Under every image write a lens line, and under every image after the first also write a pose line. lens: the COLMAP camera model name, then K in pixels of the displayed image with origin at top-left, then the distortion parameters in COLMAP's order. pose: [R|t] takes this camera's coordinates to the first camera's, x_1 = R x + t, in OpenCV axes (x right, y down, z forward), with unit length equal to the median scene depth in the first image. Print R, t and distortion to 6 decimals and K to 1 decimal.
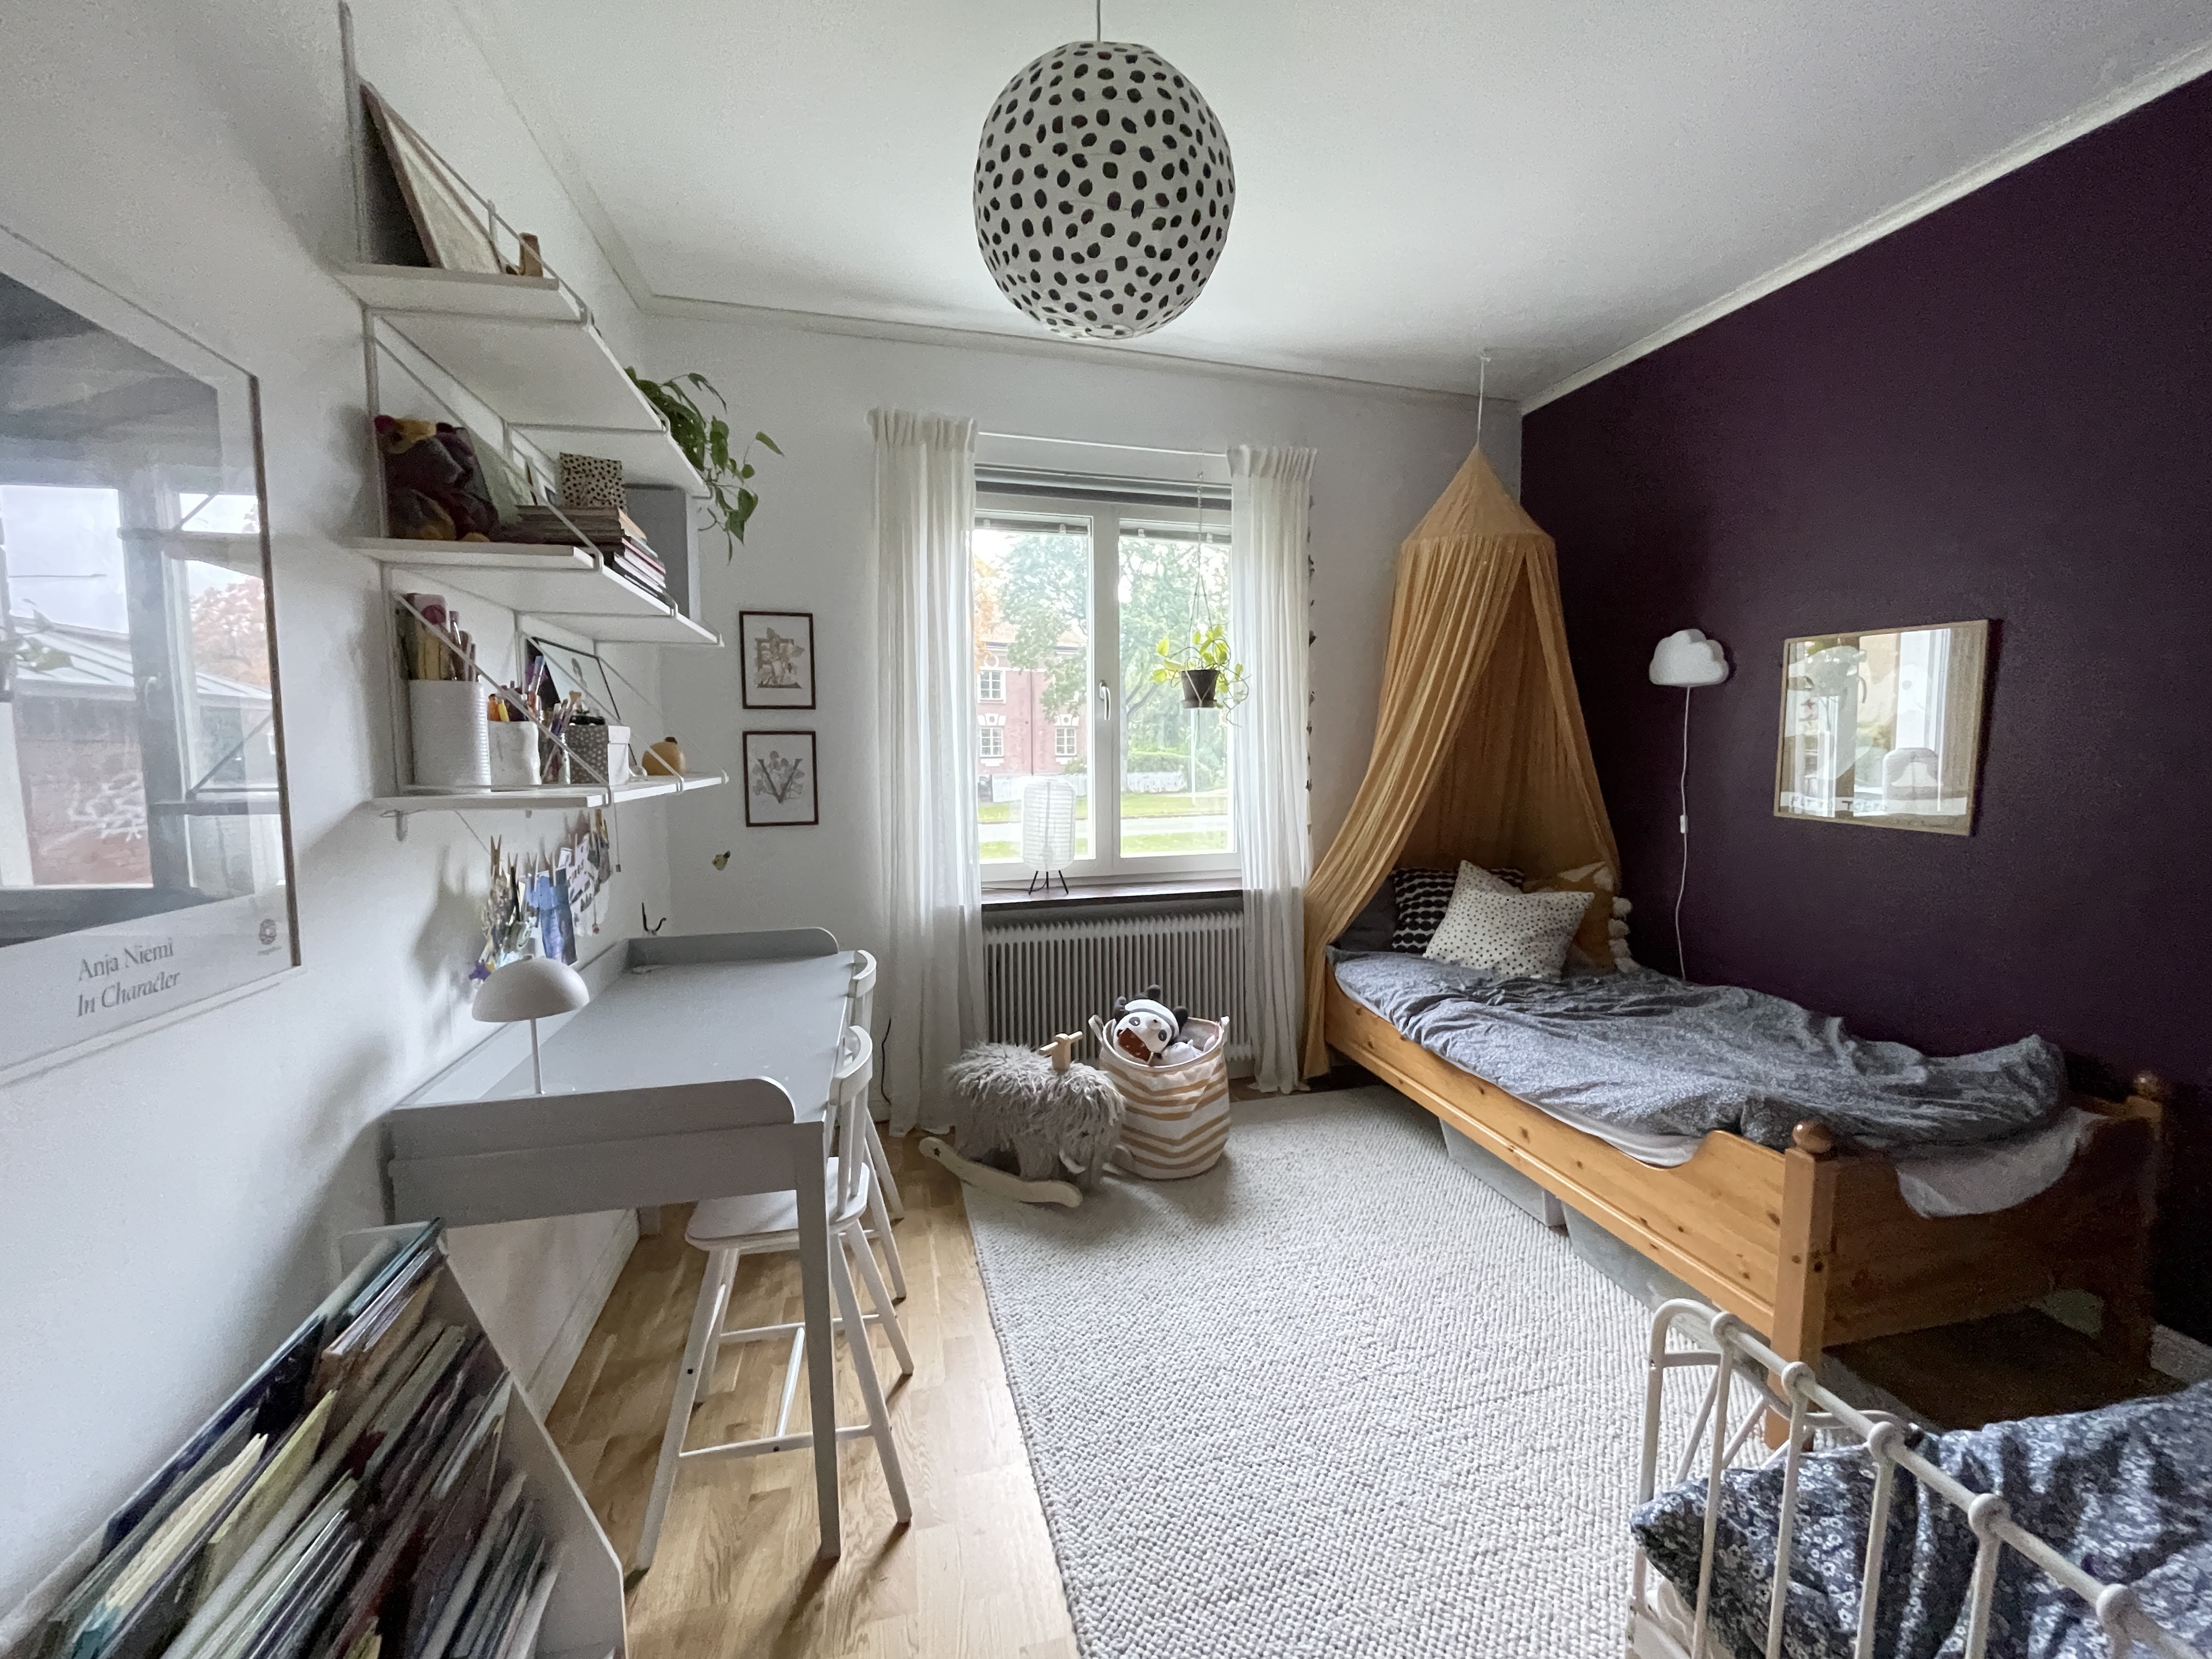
lens RADIAL K [[919.9, 0, 1108.2], [0, 919.9, 826.2], [0, 0, 1]] dist [-0.000615, -0.000571]
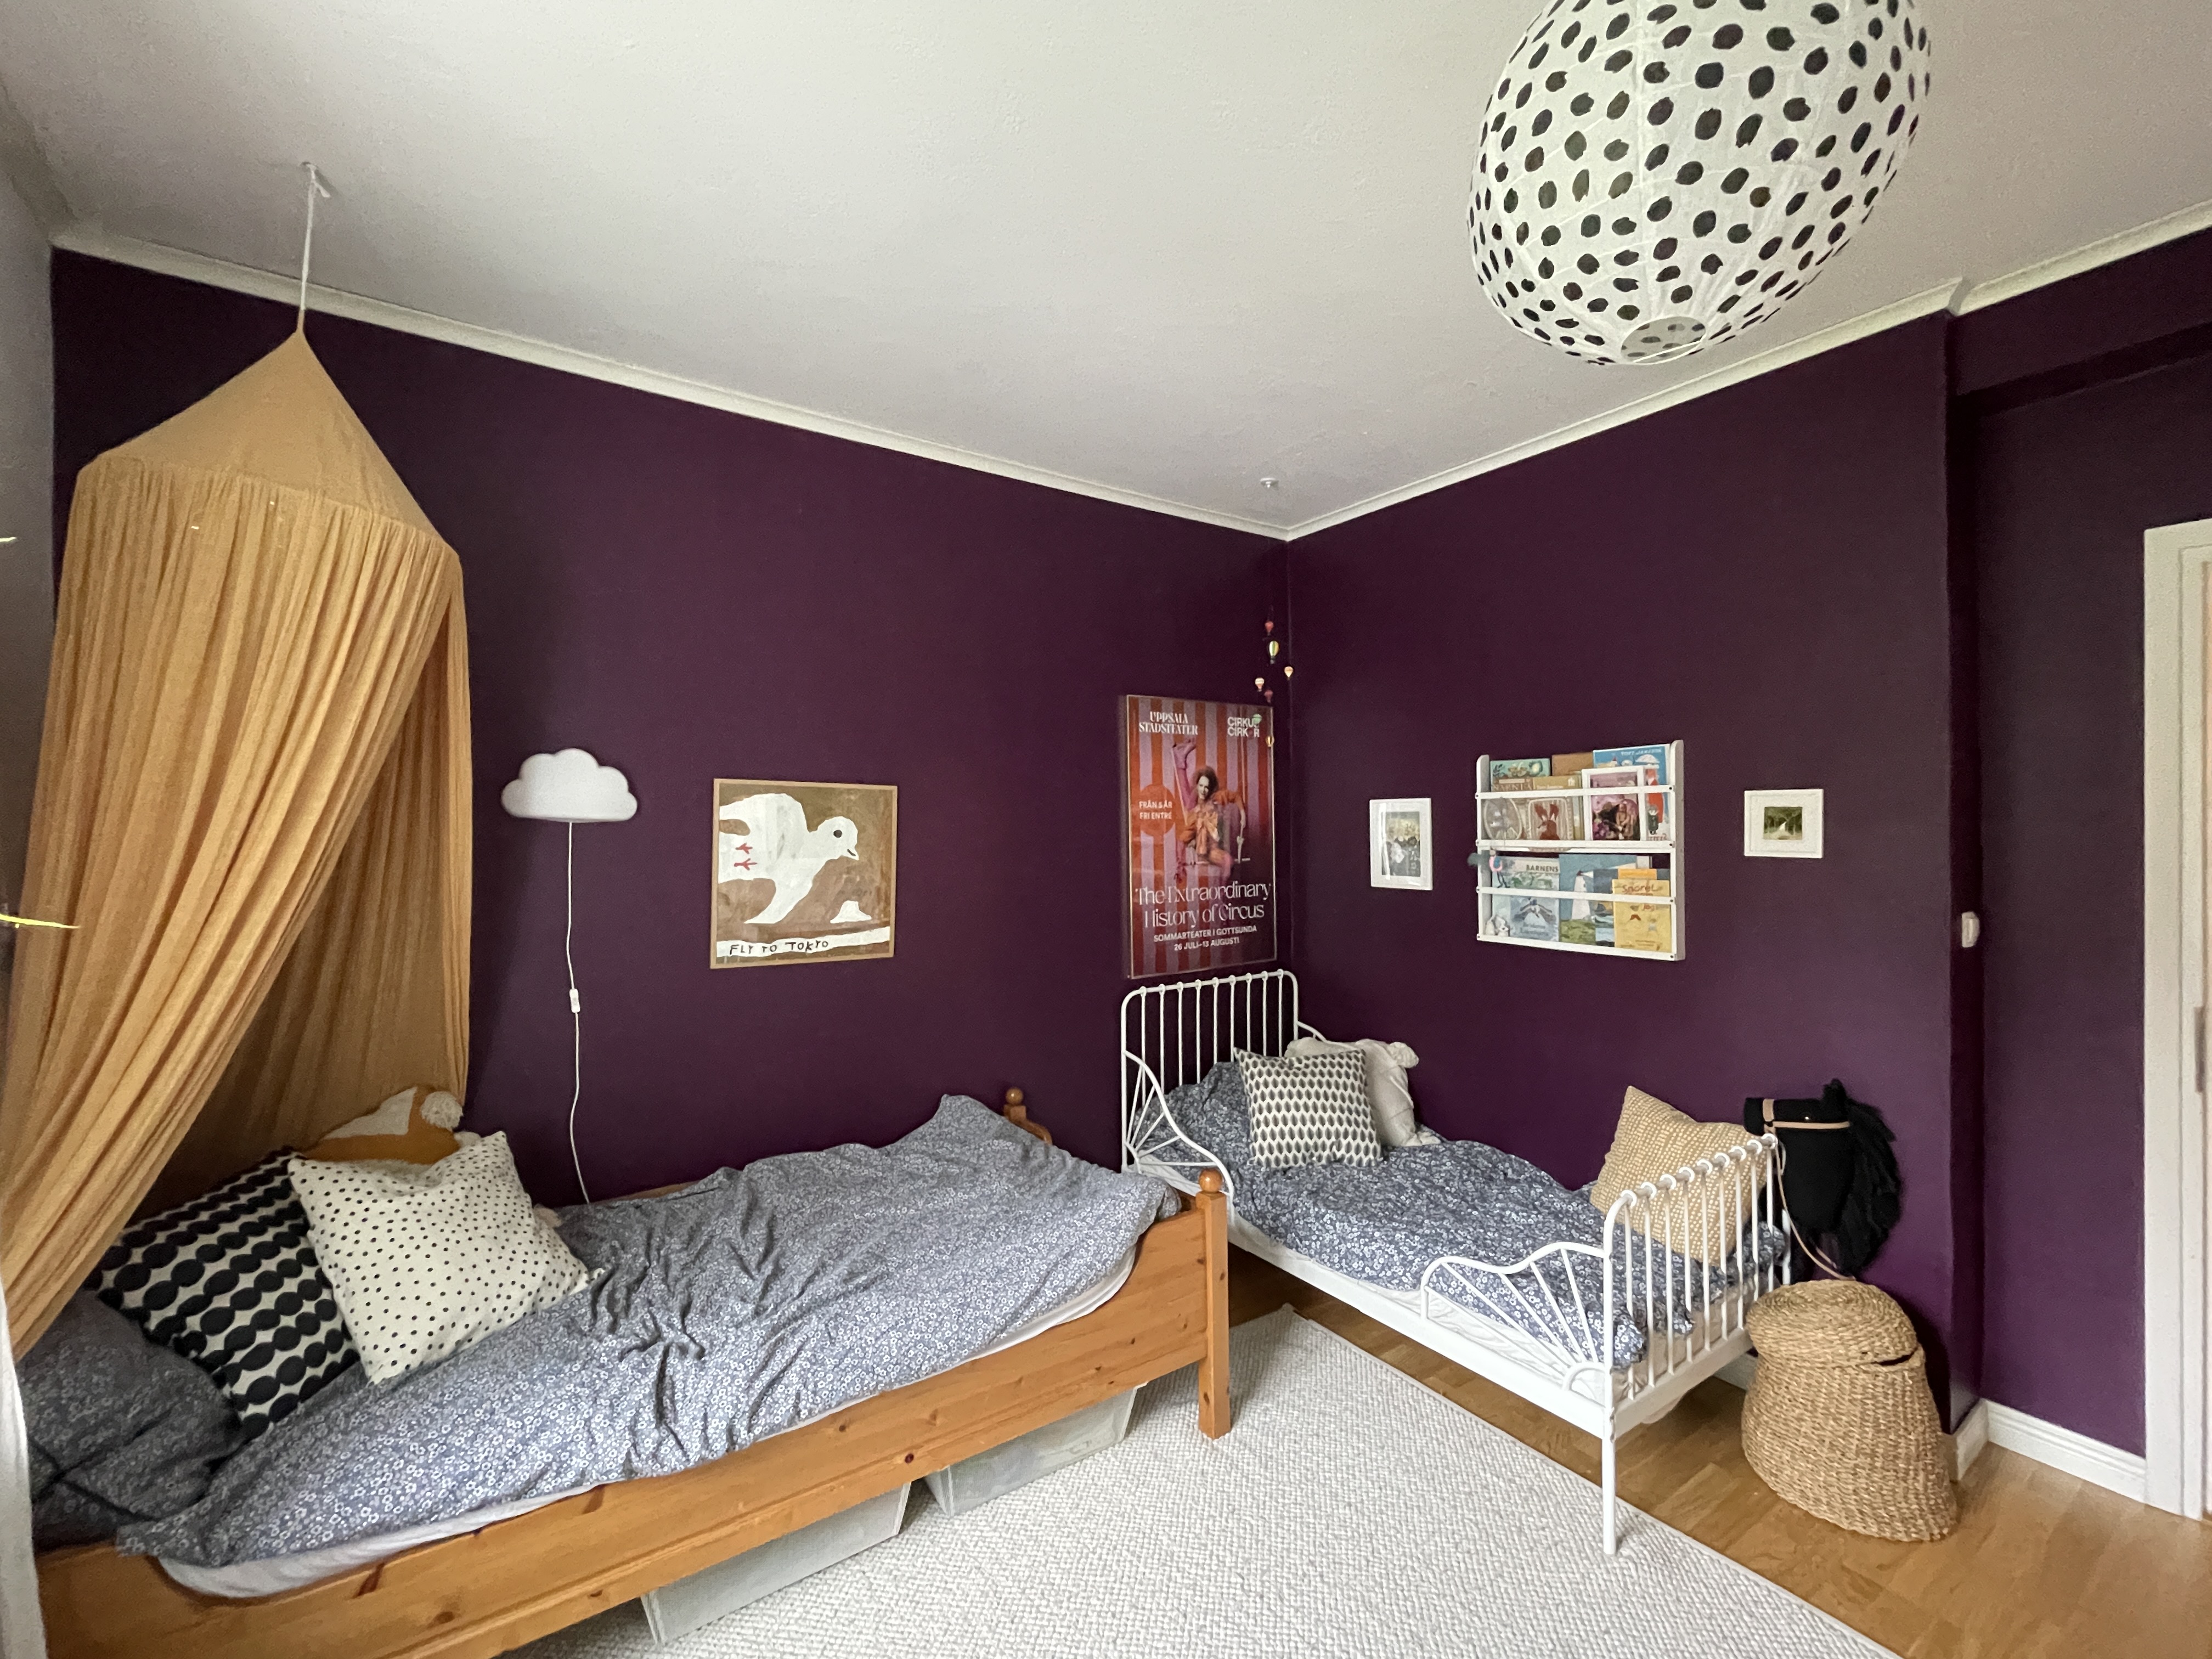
lens RADIAL K [[919.9, 0, 1108.2], [0, 919.9, 826.2], [0, 0, 1]] dist [-0.000615, -0.000571]
pose [[-0.355676, 0.011094, 0.934544, -0.255102], [0.091246, 0.995565, 0.022908, -0.126801], [-0.930145, 0.093421, -0.355110, 0.868753]]
